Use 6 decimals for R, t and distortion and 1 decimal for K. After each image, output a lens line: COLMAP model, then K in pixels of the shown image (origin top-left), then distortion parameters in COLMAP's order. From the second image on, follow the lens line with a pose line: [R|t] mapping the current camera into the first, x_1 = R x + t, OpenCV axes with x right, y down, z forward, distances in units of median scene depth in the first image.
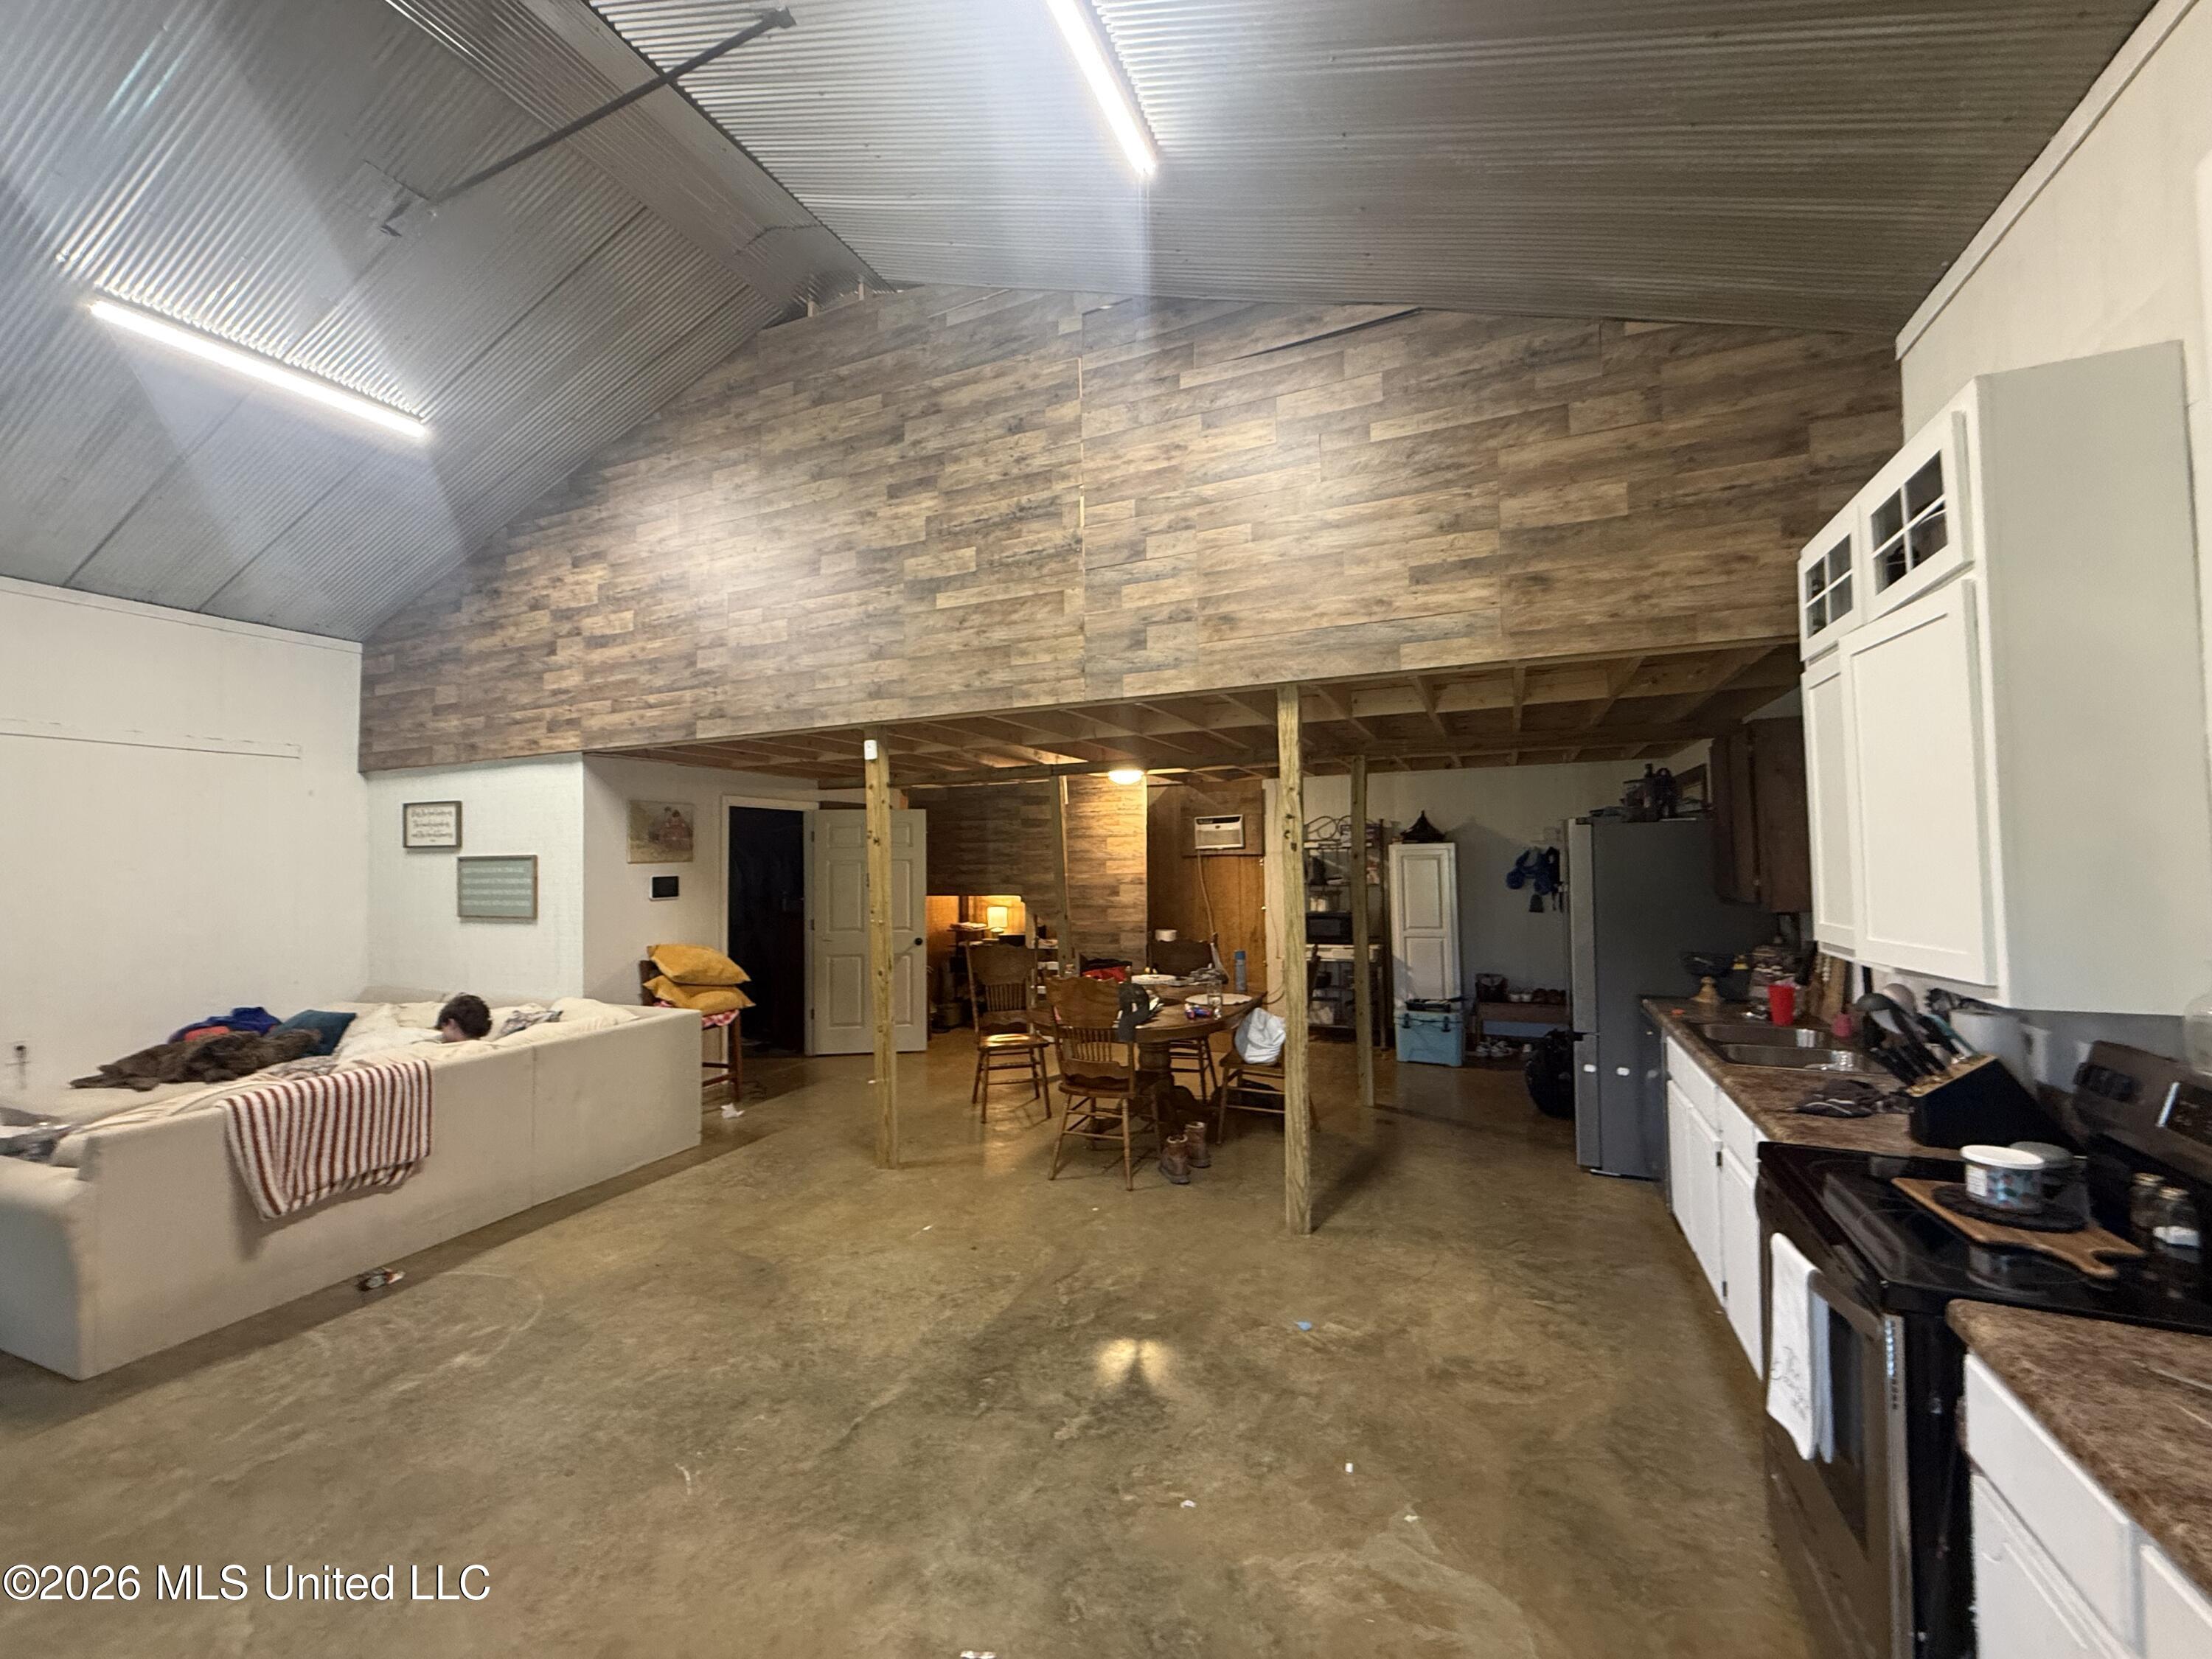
lens RADIAL K [[878.0, 0, 1087.9], [0, 878.0, 824.5], [0, 0, 1]] dist [0.001309, 0.000236]
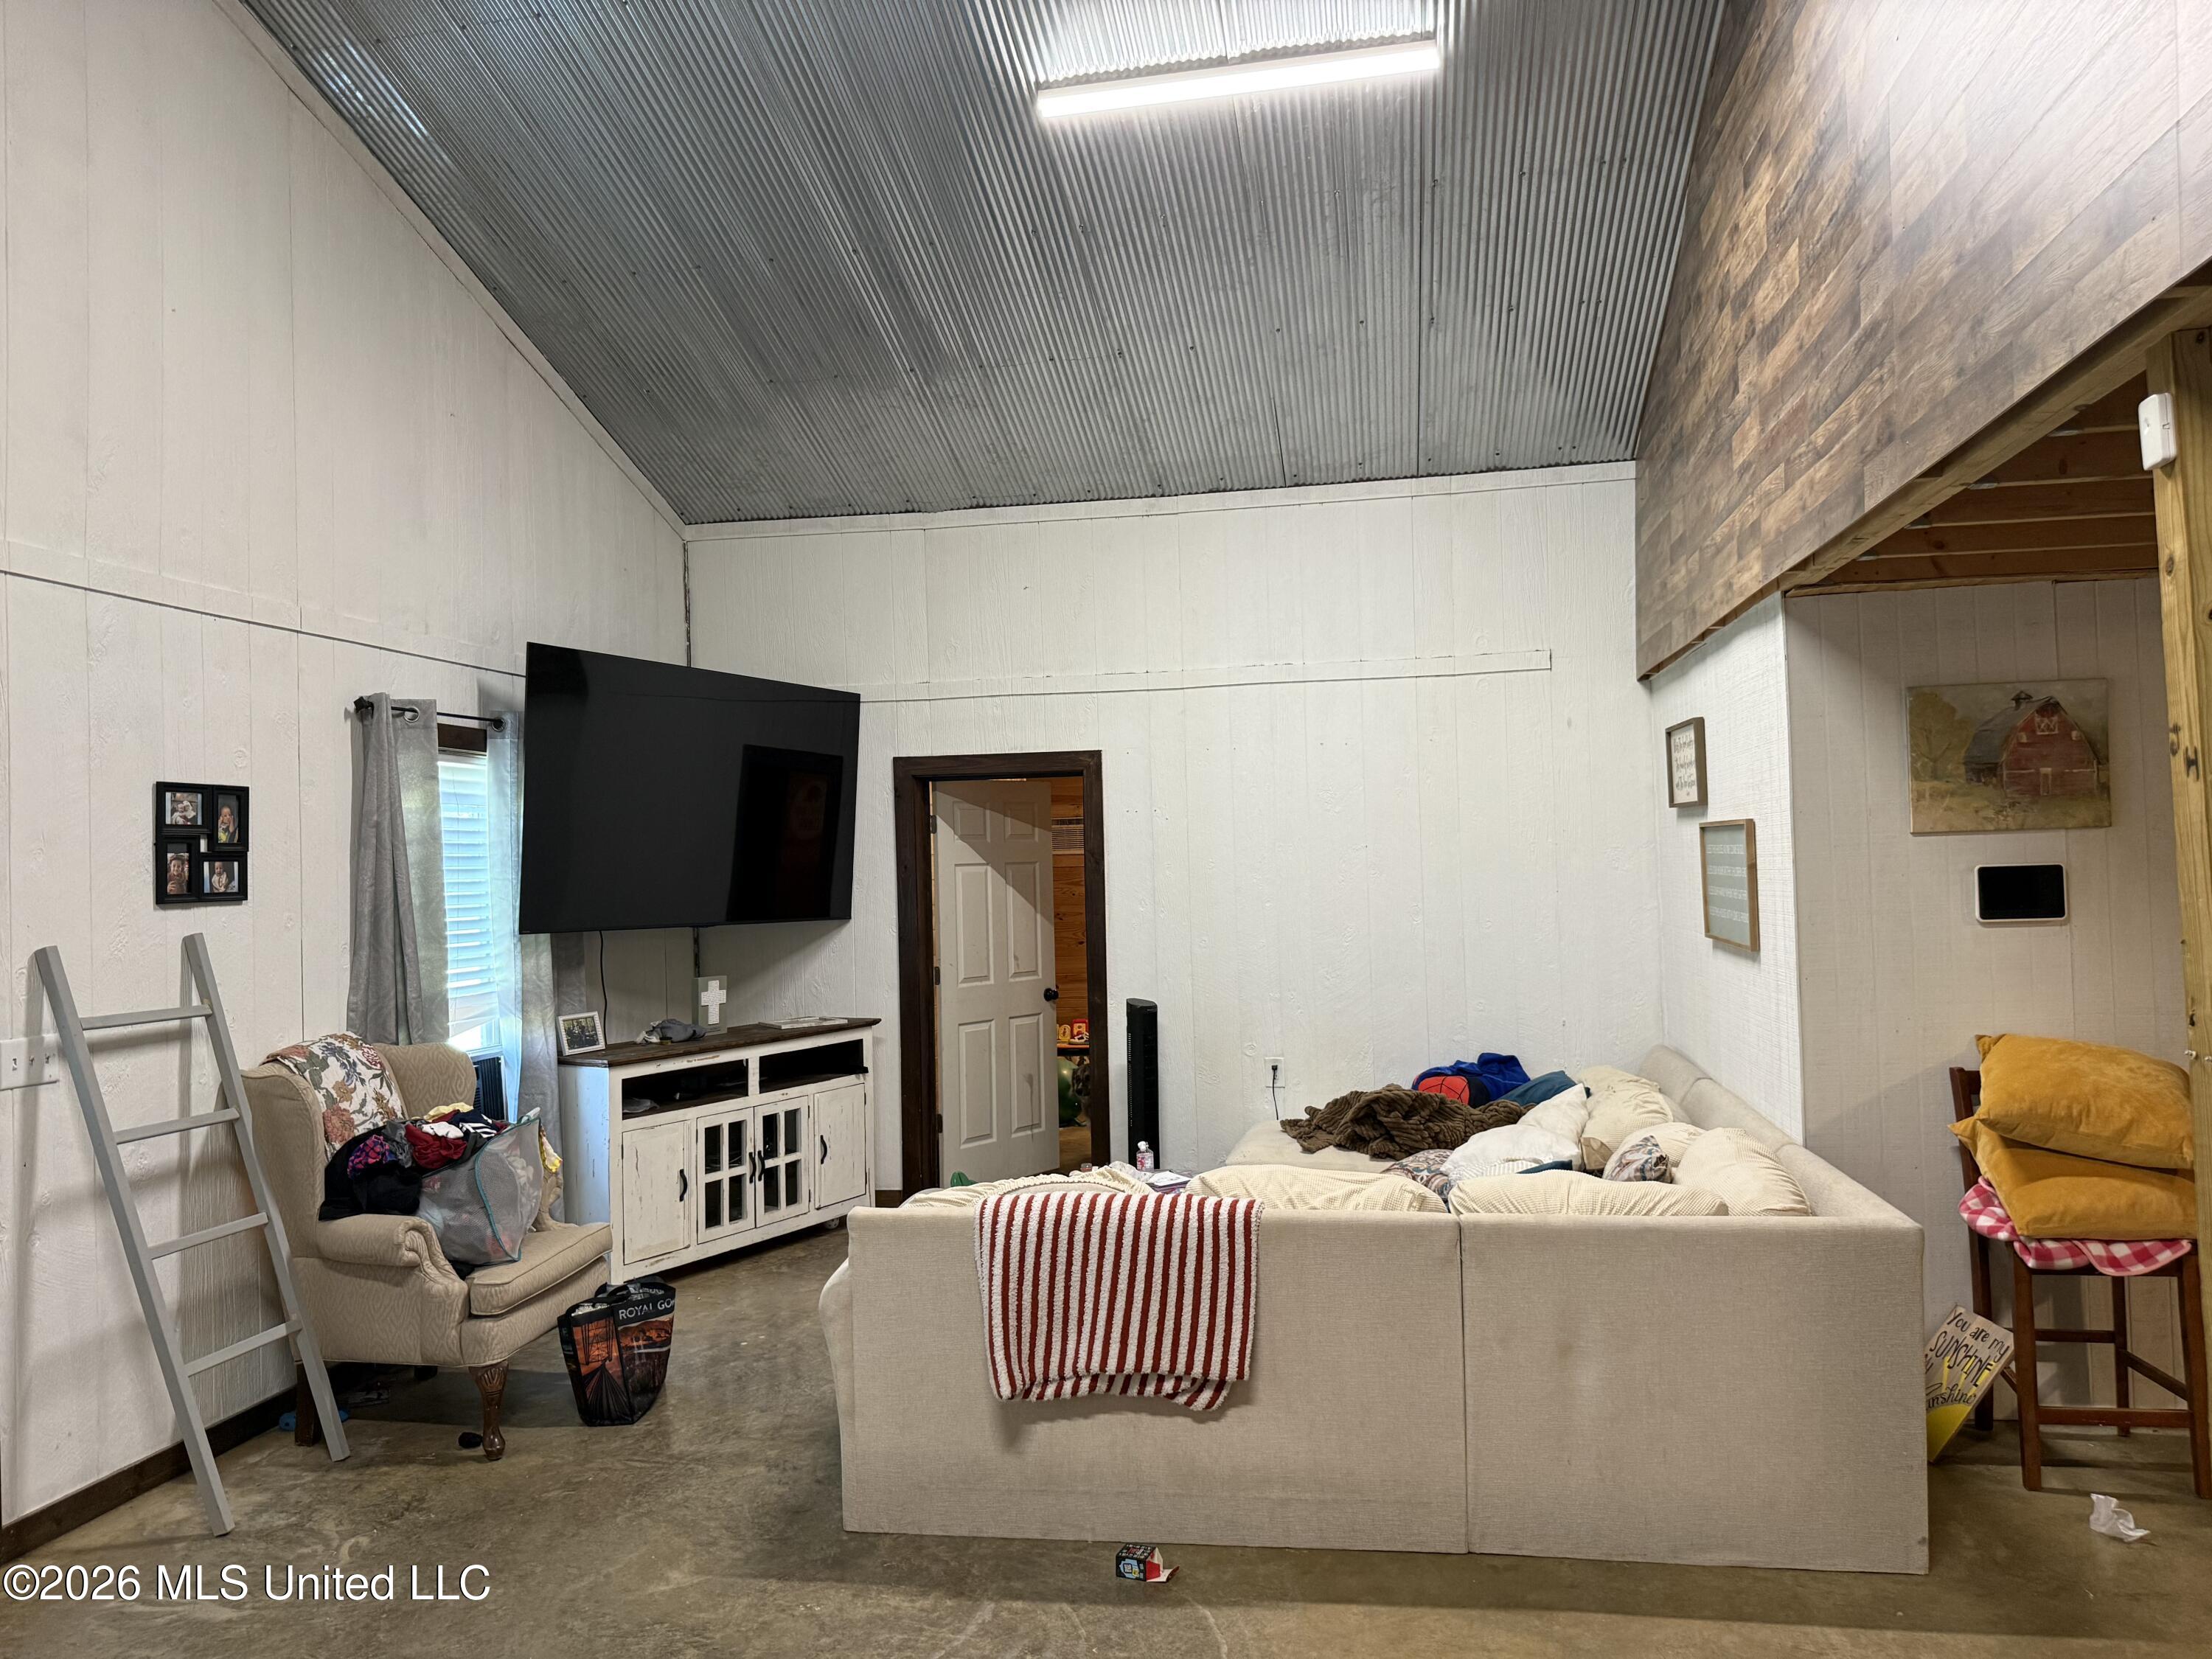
lens RADIAL K [[1545.4, 0, 1109.2], [0, 1545.4, 839.5], [0, 0, 1]] dist [0.010741, -0.004995]
pose [[0.252354, -0.001816, -0.967633, 0.135010], [0.059574, 0.998130, 0.013663, 0.016604], [0.965799, -0.061094, 0.251990, 0.557236]]
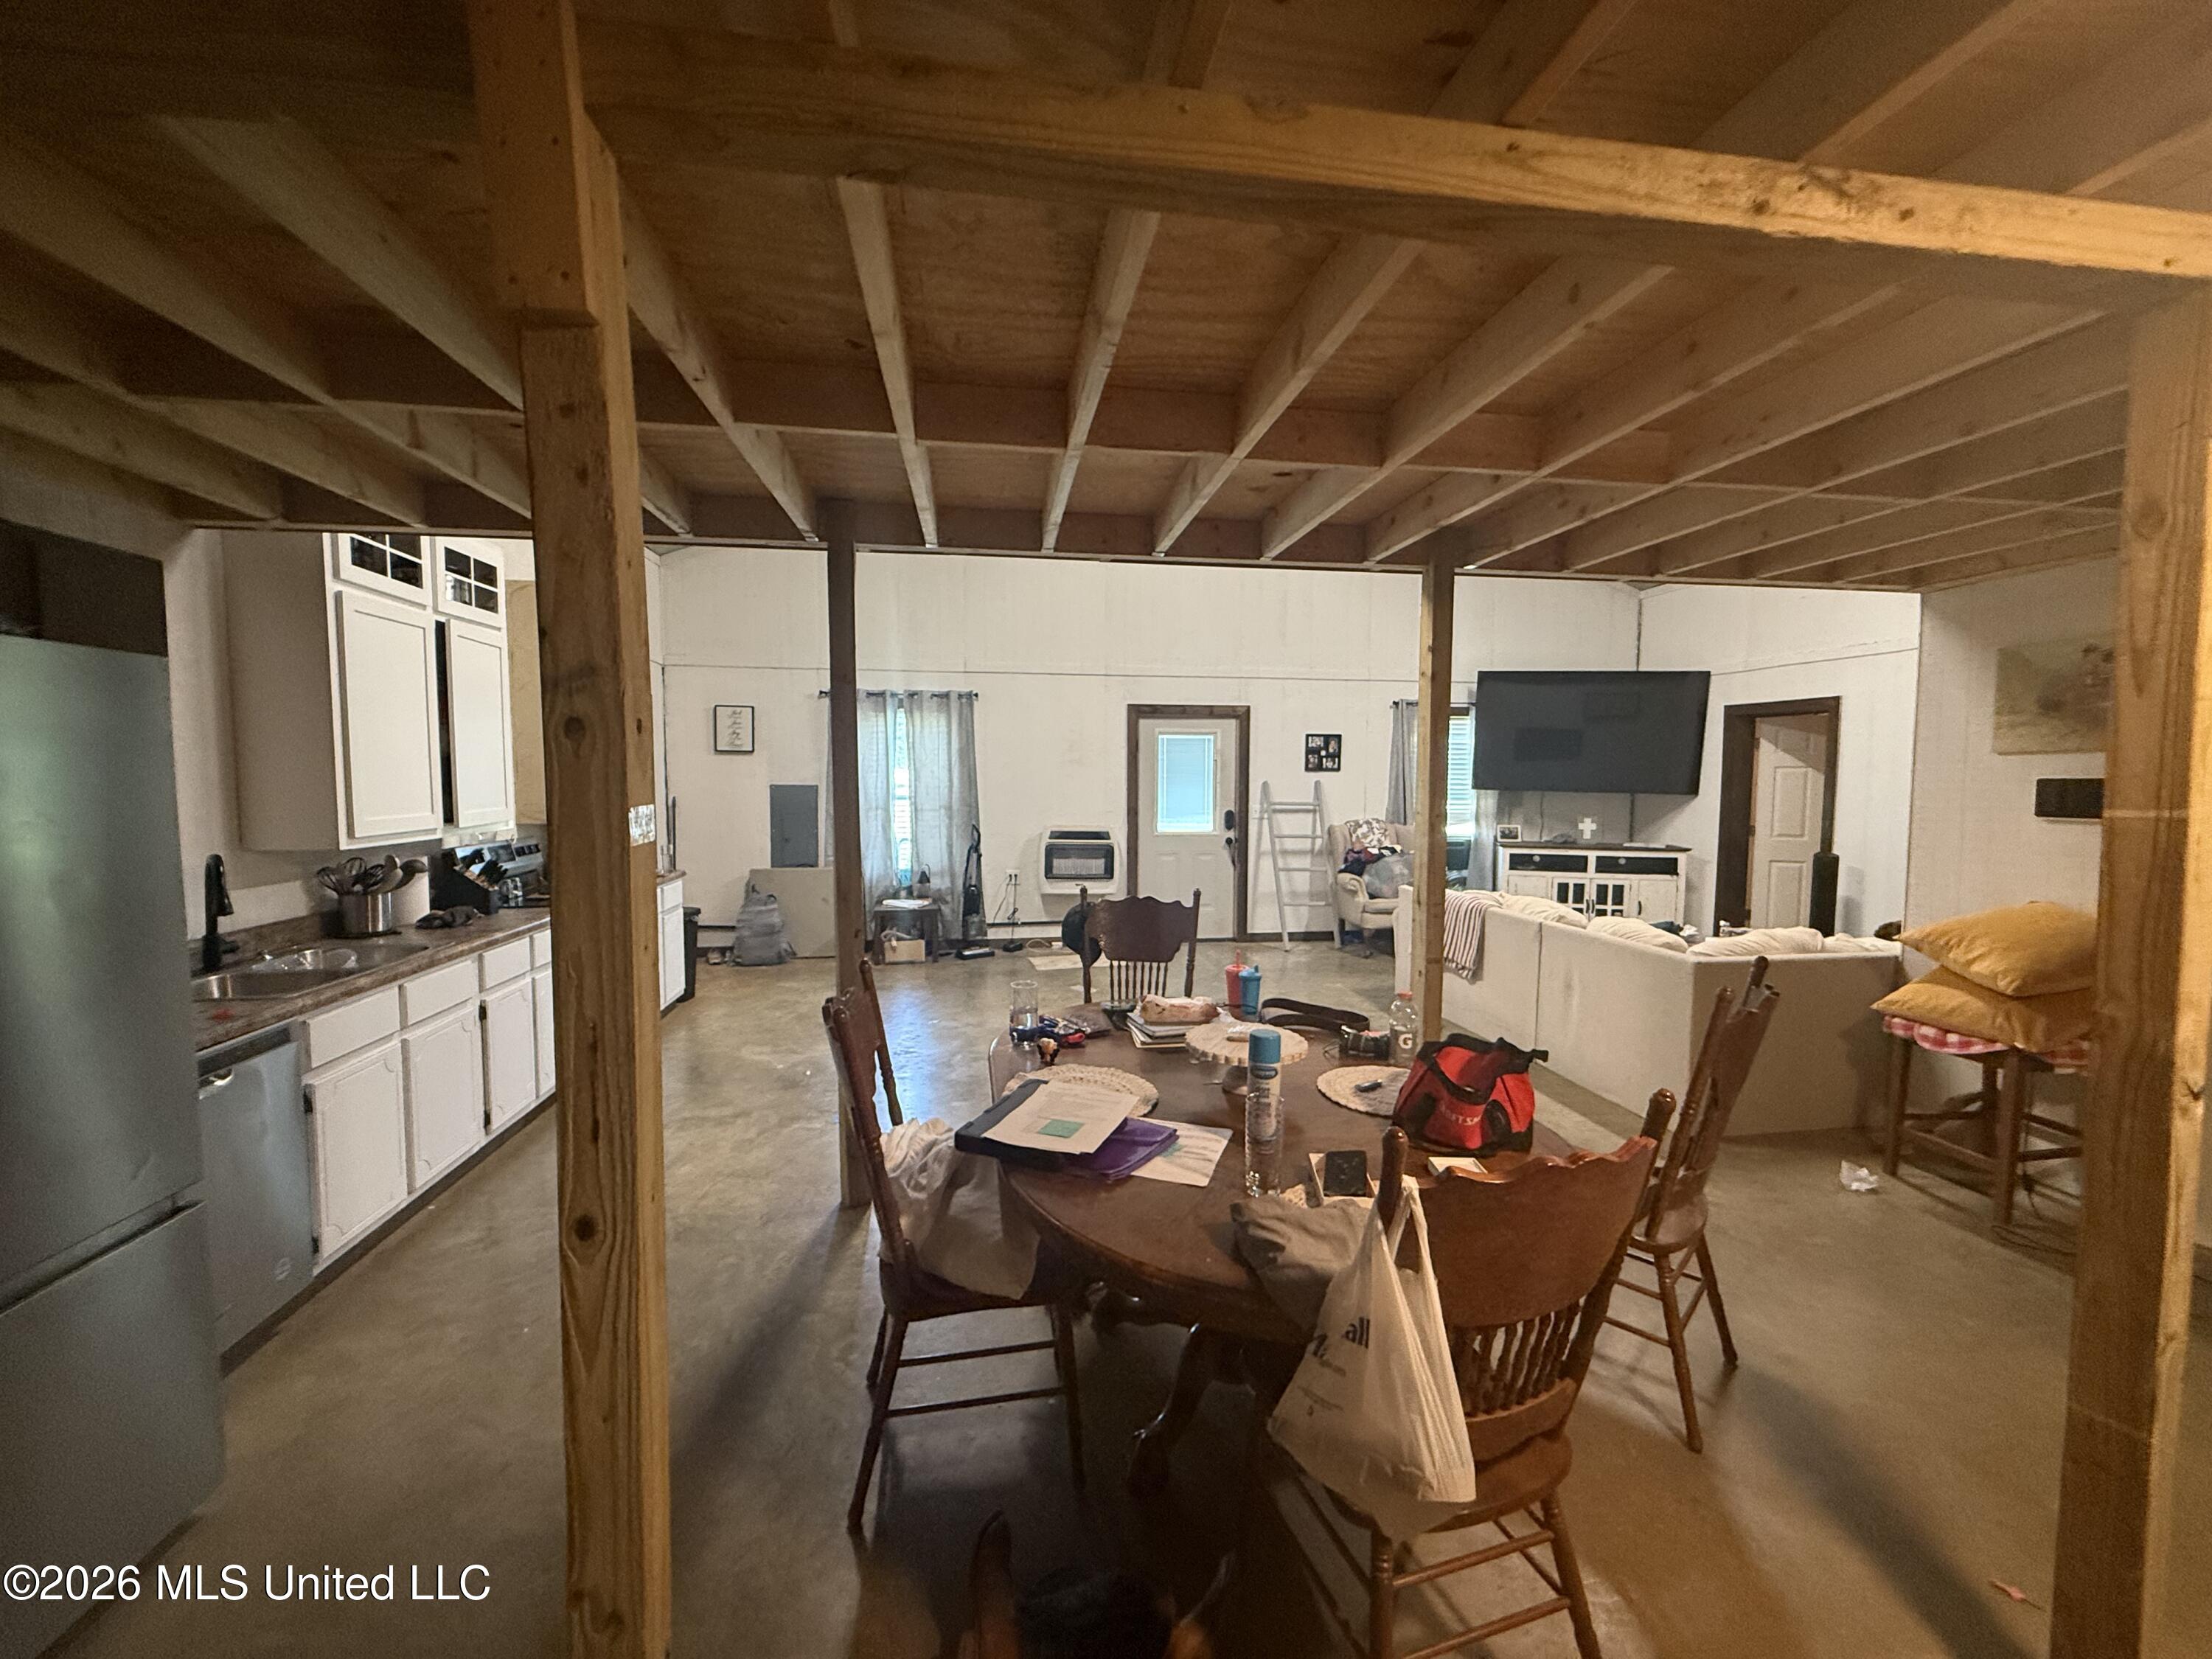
lens RADIAL K [[878.0, 0, 1092.8], [0, 878.0, 829.6], [0, 0, 1]] dist [0.001309, 0.000236]
pose [[-0.838654, 0.049309, -0.542429, 0.411363], [0.031559, 0.998620, 0.041985, 0.065251], [0.543750, 0.018092, -0.839052, 1.499505]]
